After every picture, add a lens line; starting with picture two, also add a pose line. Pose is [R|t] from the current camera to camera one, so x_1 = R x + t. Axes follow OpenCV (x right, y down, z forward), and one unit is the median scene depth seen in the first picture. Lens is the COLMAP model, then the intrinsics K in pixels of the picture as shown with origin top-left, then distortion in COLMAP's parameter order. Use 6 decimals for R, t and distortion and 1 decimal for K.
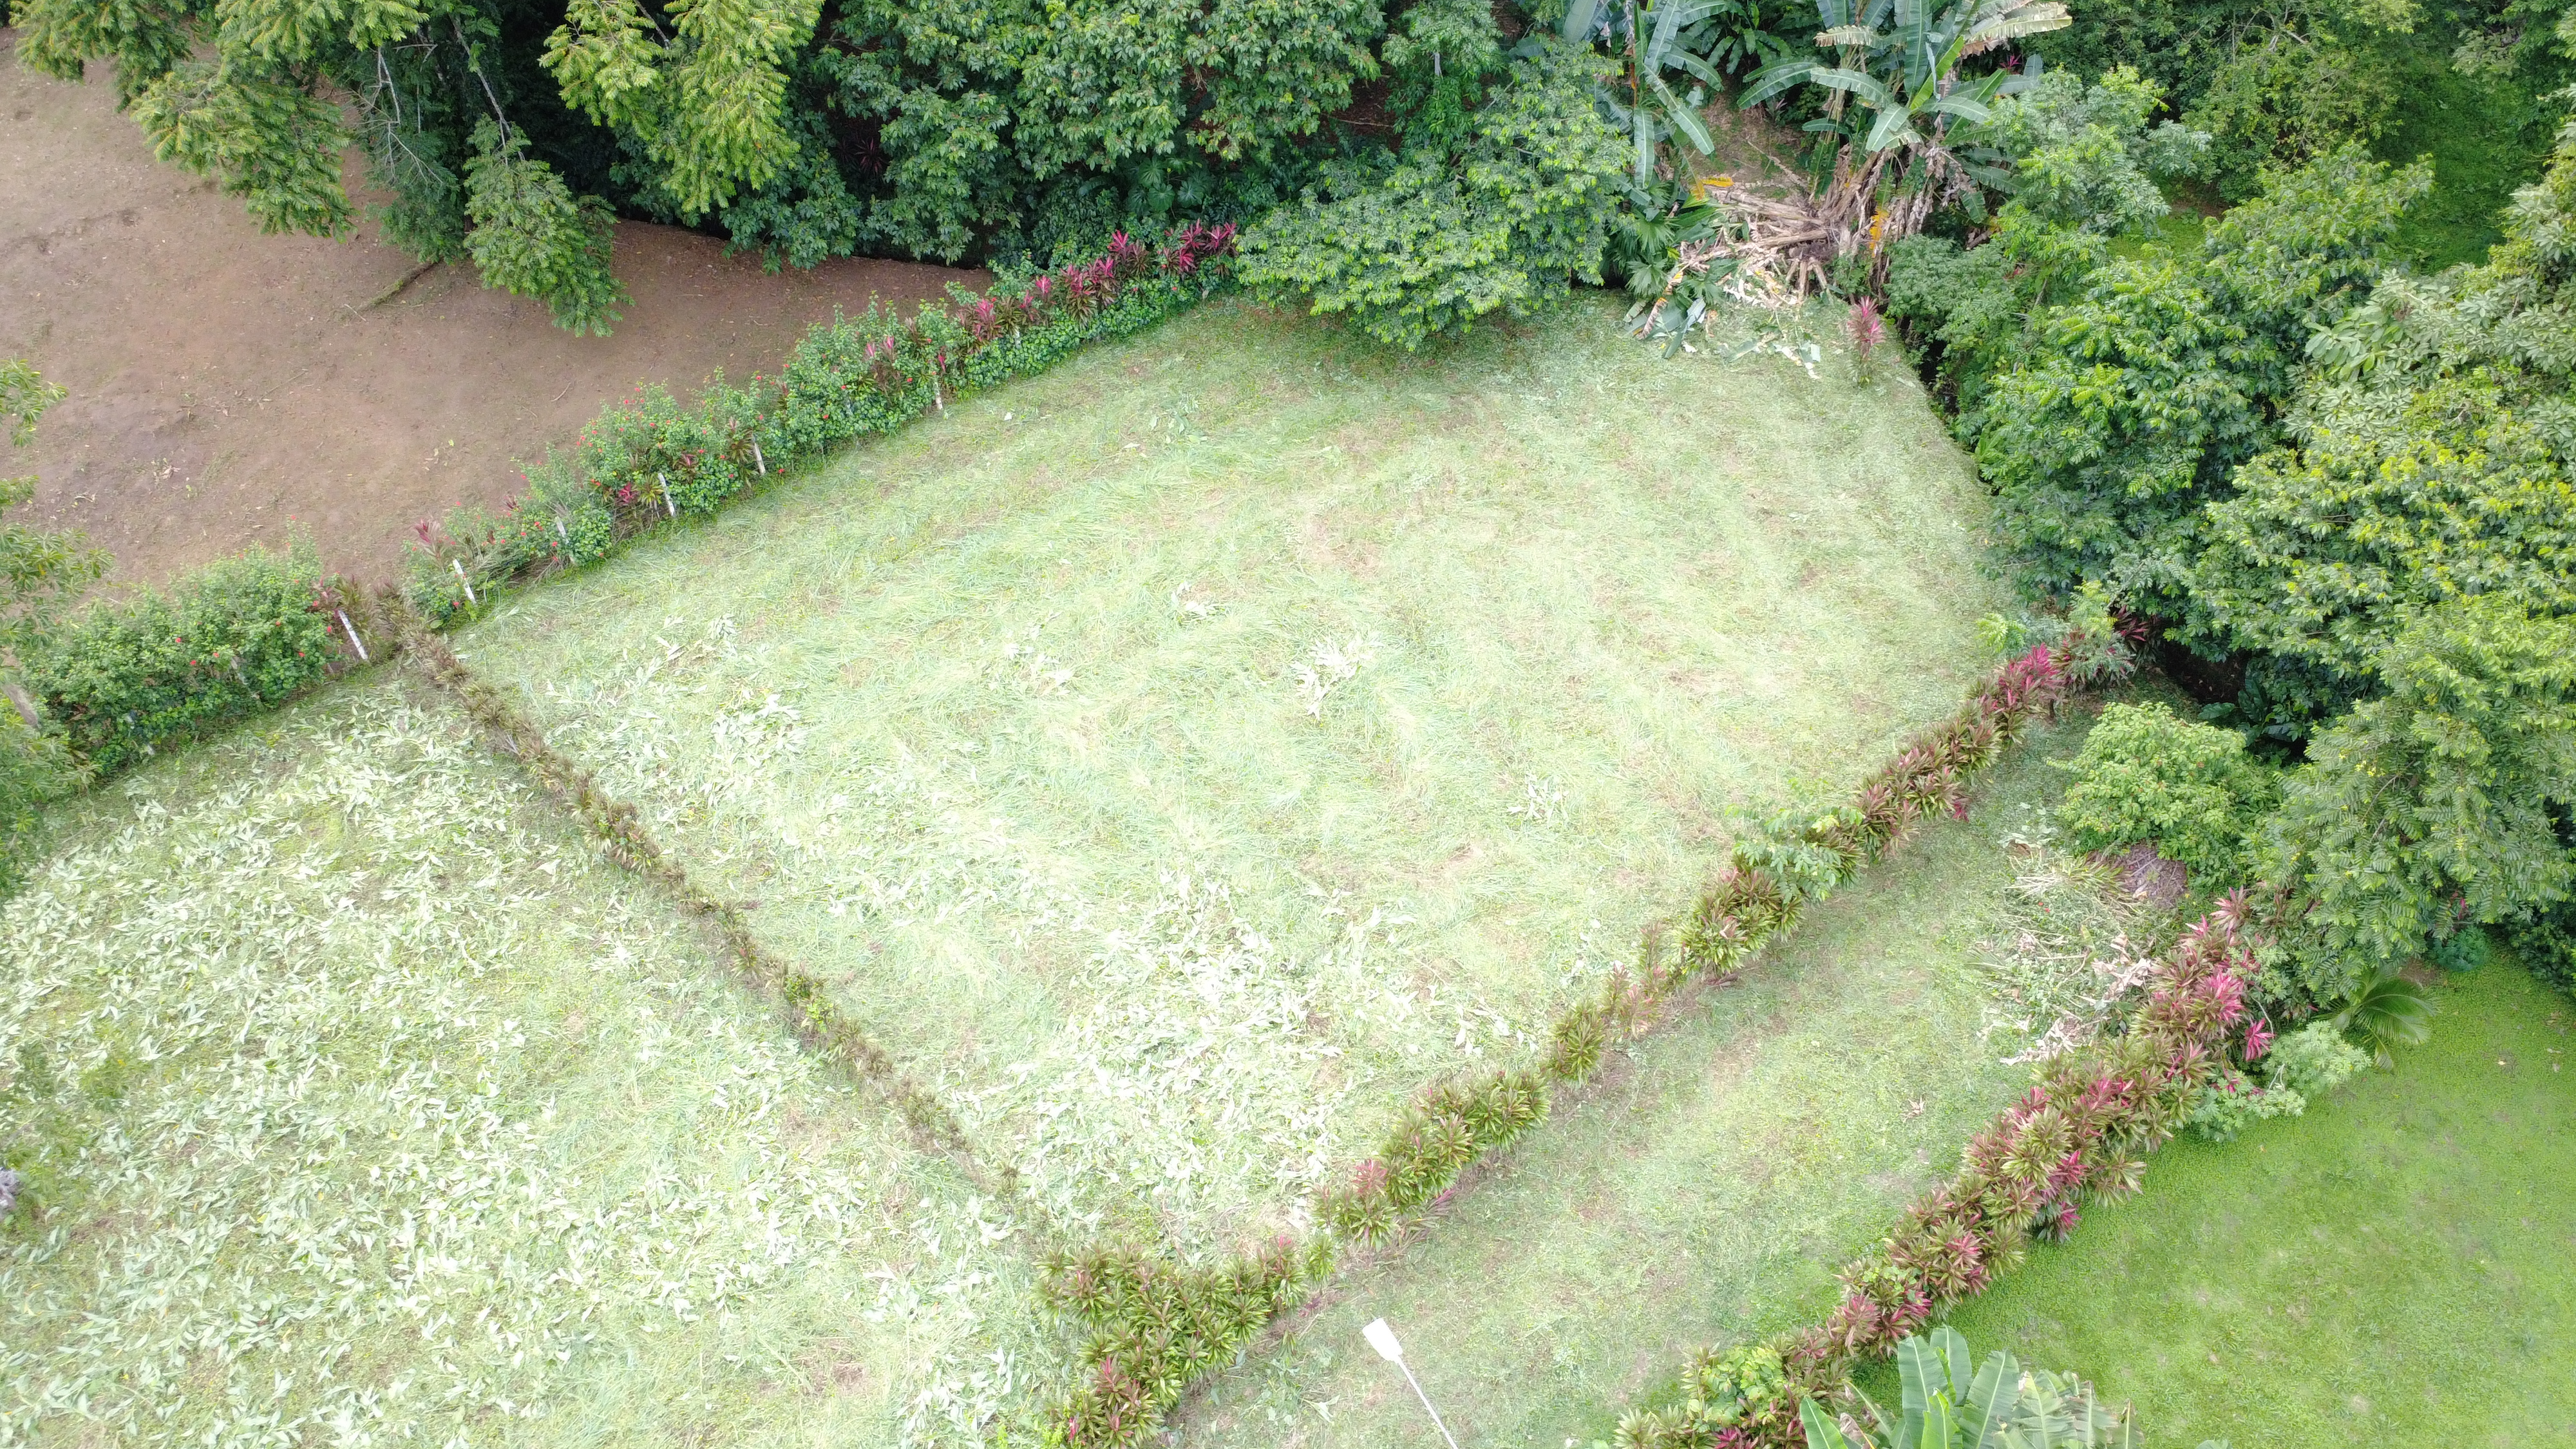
lens RADIAL K [[1872.7, 0, 1287.2], [0, 1872.7, 723.8], [0, 0, 1]] dist [-0.004309, 0.011641]
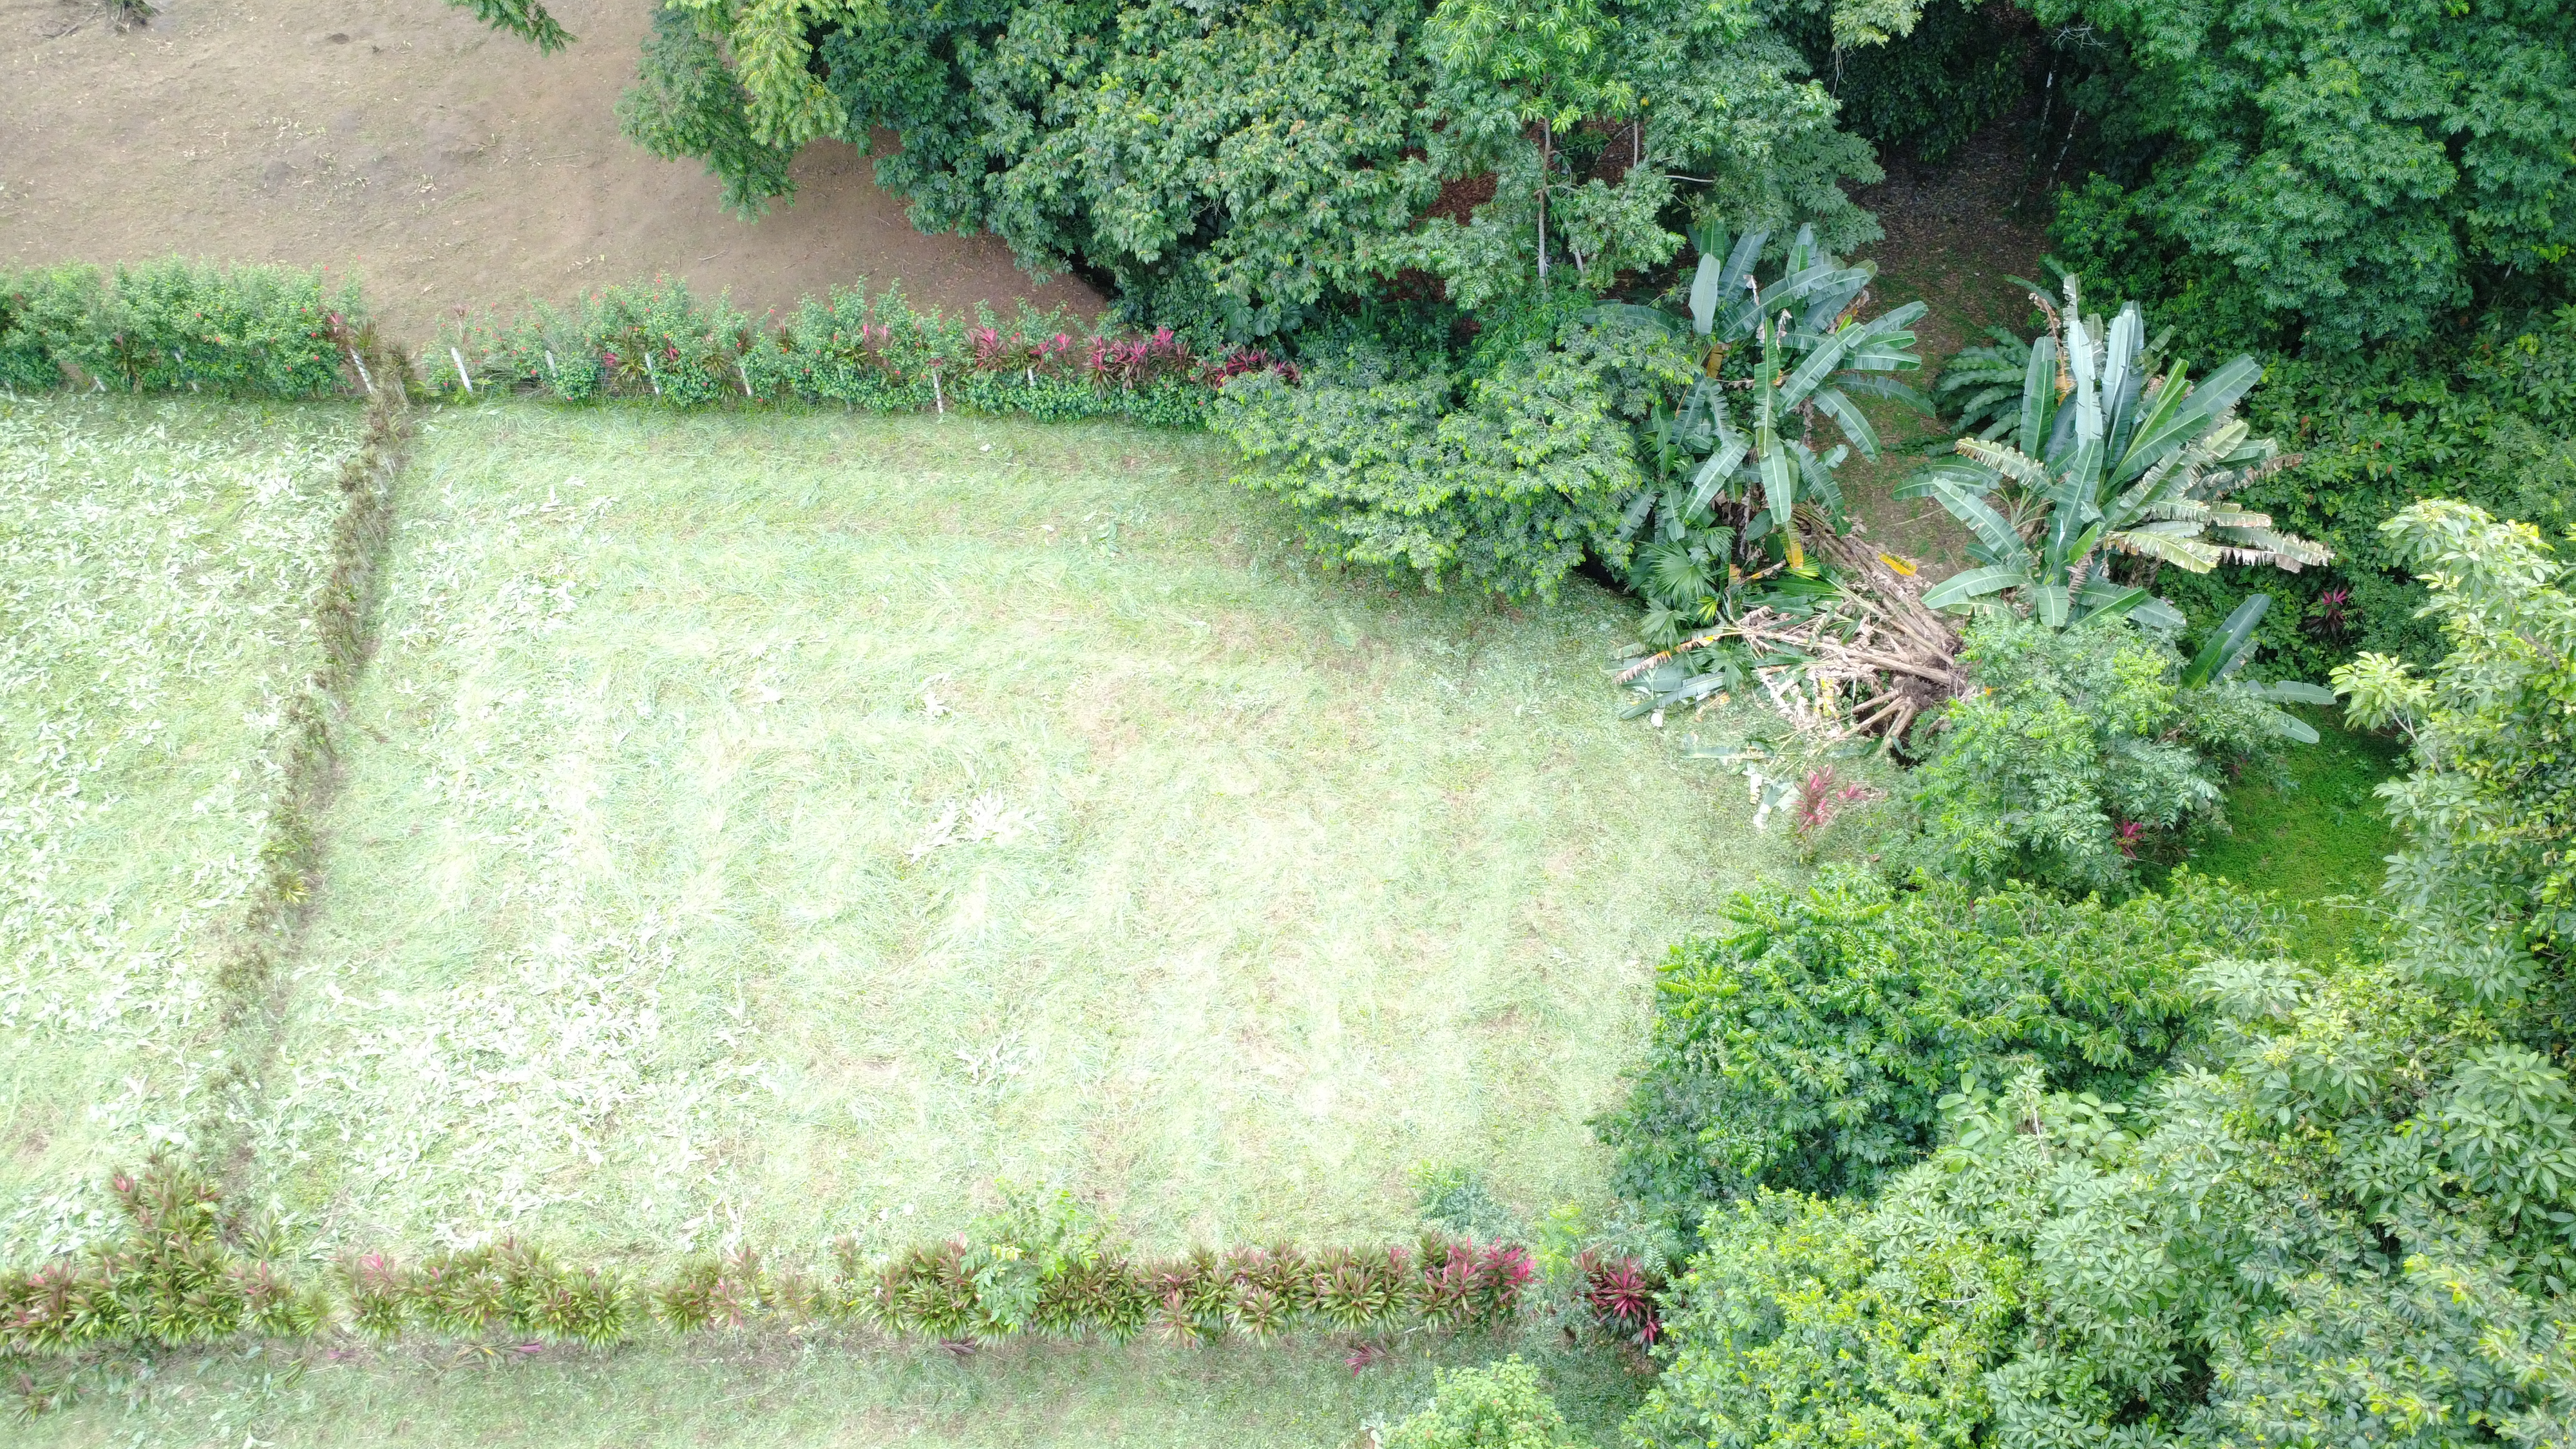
lens RADIAL K [[1872.7, 0, 1290.5], [0, 1872.7, 733.5], [0, 0, 1]] dist [-0.004309, 0.011641]
pose [[0.781701, 0.478549, -0.399918, 0.518369], [-0.475227, 0.872324, 0.114935, -0.261759], [0.403860, 0.100207, 0.909316, 0.220745]]
